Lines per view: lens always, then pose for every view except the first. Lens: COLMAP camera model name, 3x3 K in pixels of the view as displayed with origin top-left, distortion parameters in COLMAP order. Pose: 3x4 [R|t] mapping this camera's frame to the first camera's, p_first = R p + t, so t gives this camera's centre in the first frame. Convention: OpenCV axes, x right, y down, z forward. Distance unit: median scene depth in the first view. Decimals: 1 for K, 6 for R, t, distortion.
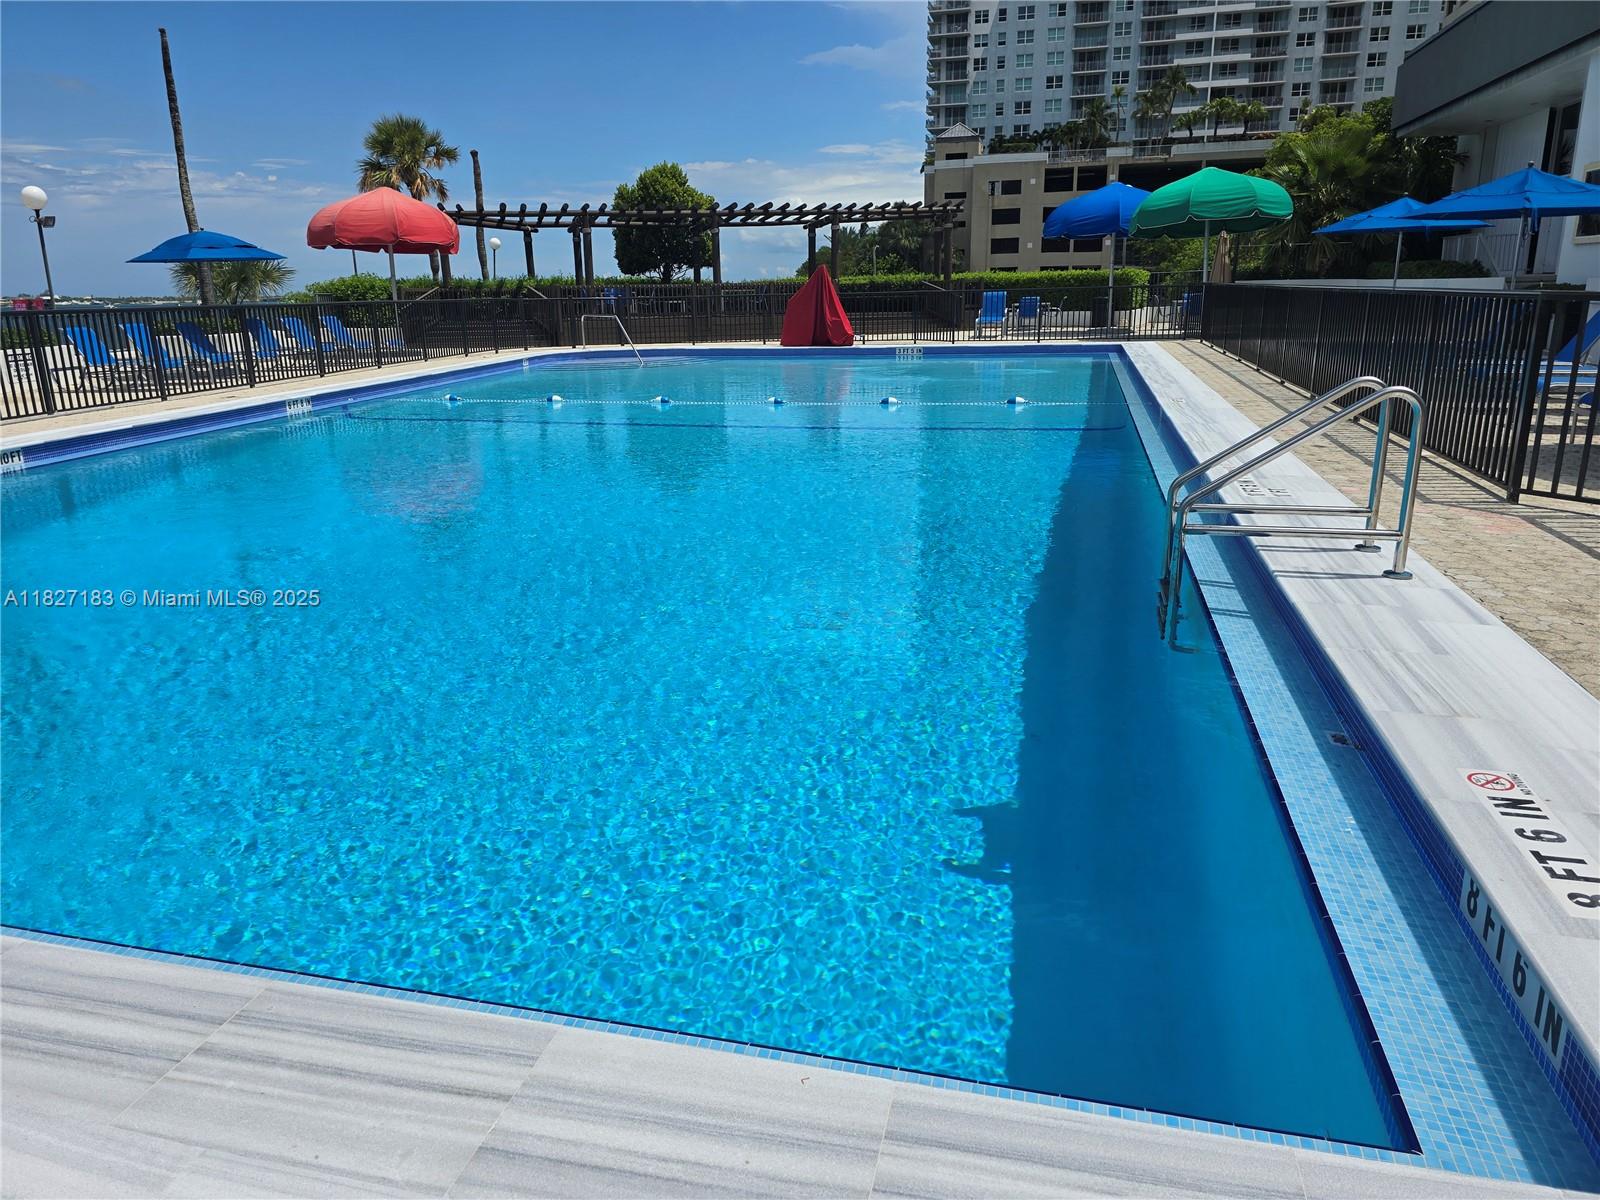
lens RADIAL K [[1106.5, 0, 800.0], [0, 1106.5, 600.0], [0, 0, 1]] dist [0.052516, -0.060268]
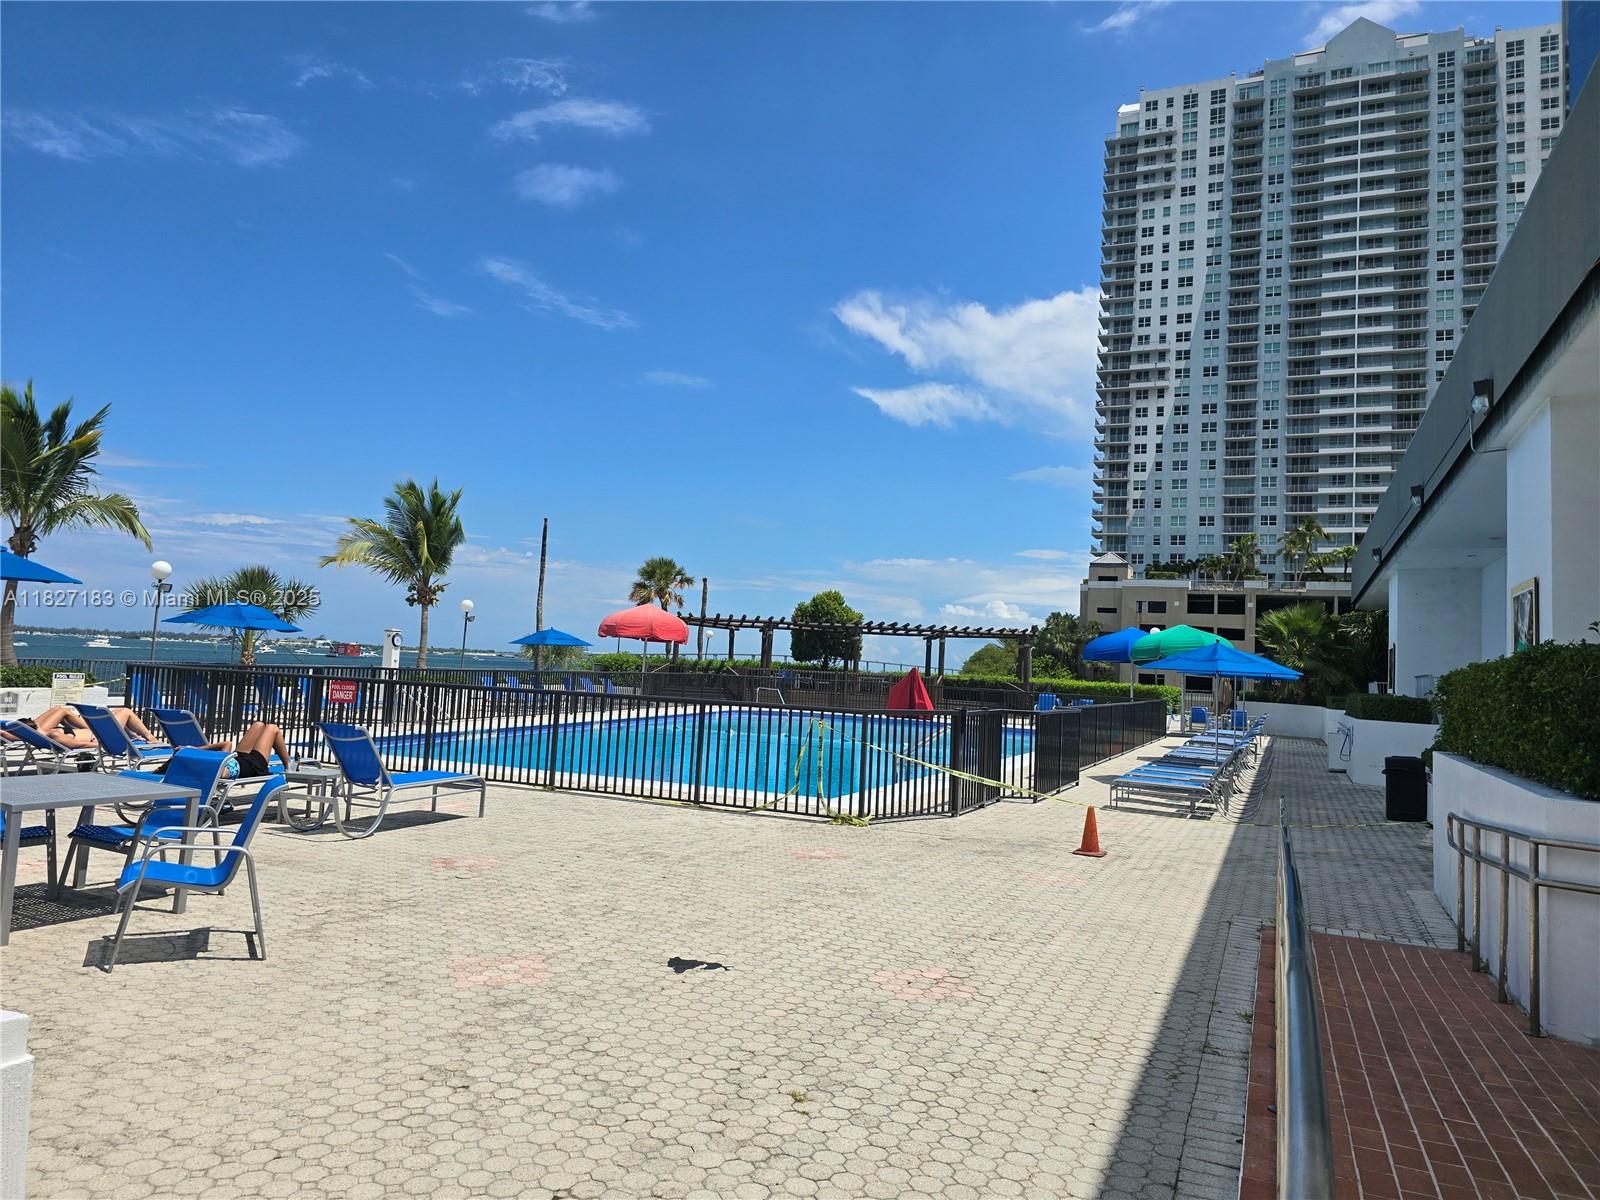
lens RADIAL K [[1106.1, 0, 800.0], [0, 1106.1, 600.0], [0, 0, 1]] dist [0.157336, -0.143646]
pose [[0.983025, 0.058152, -0.174011, 0.090528], [-0.112346, 0.940623, -0.320324, 0.084915], [0.145051, 0.334436, 0.931189, -0.341824]]
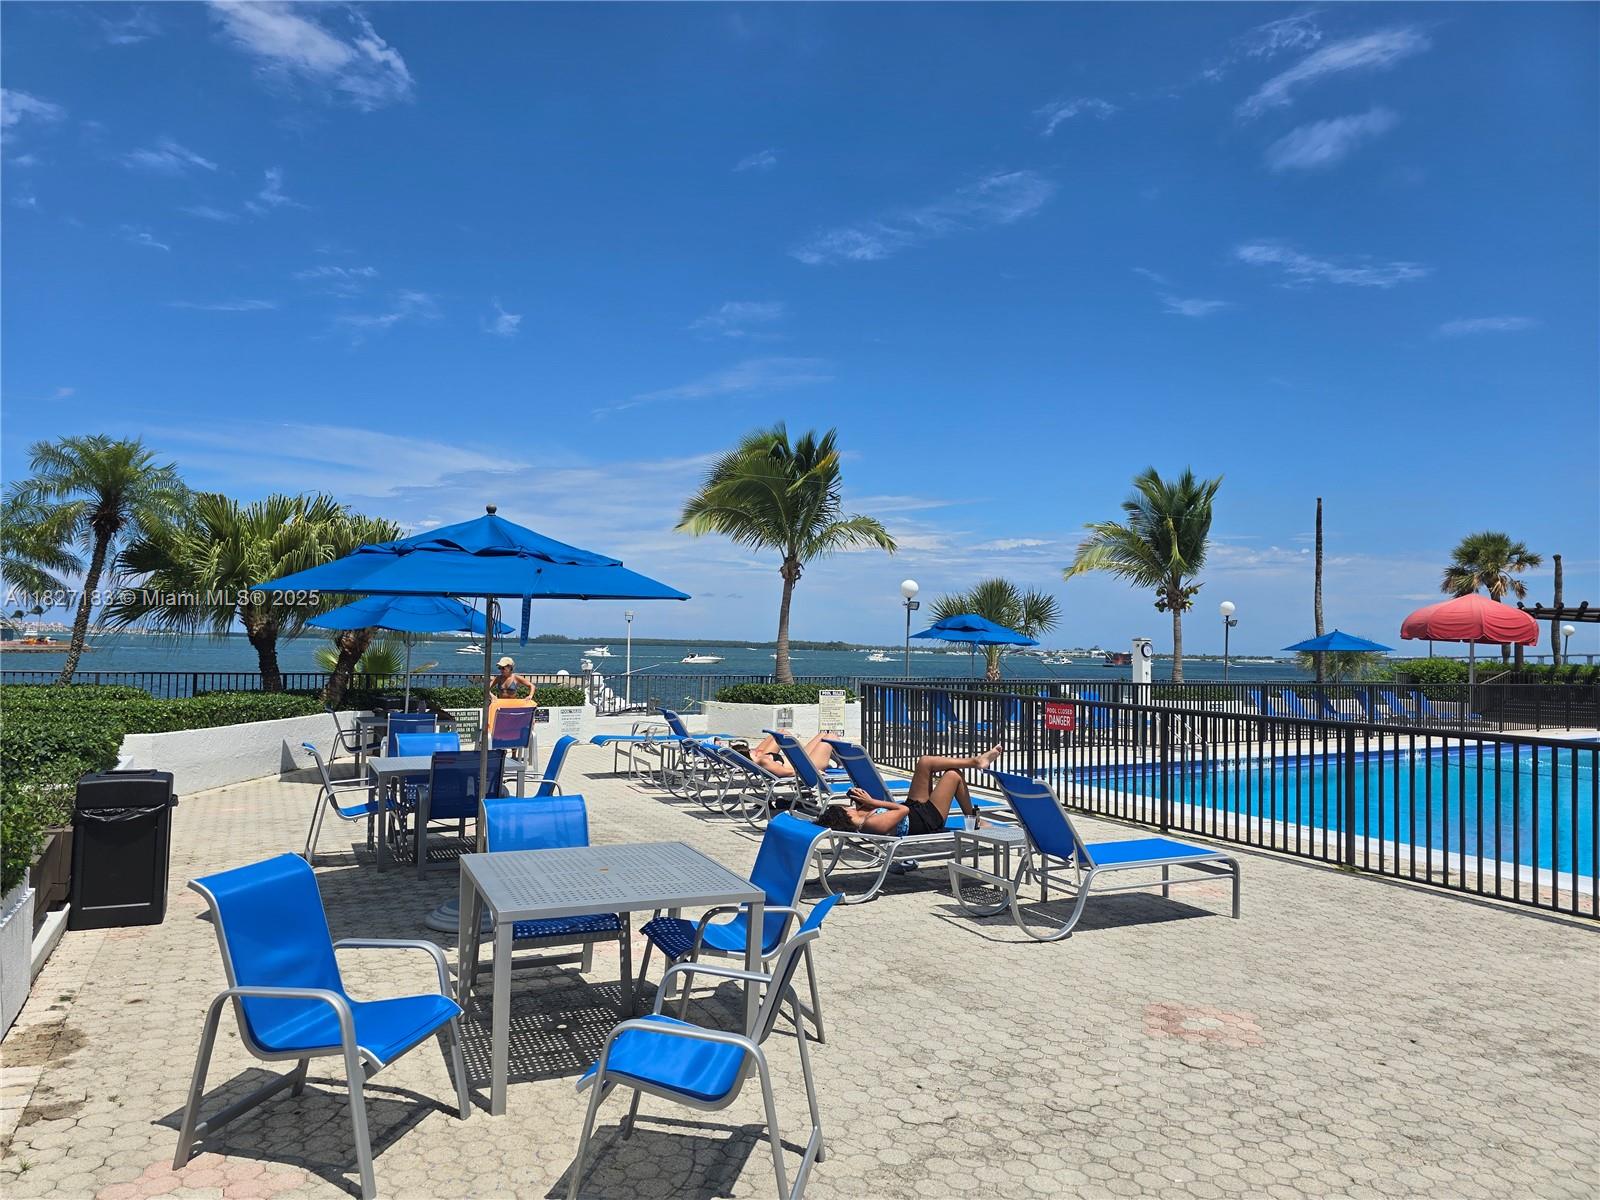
lens RADIAL K [[1112.4, 0, 744.4], [0, 1112.4, 595.1], [0, 0, 1]] dist [0.063784, -0.061772]
pose [[0.639446, -0.003130, -0.768830, 0.057222], [-0.239993, 0.949212, -0.203470, 0.061220], [0.730419, 0.314622, 0.606219, -0.261034]]
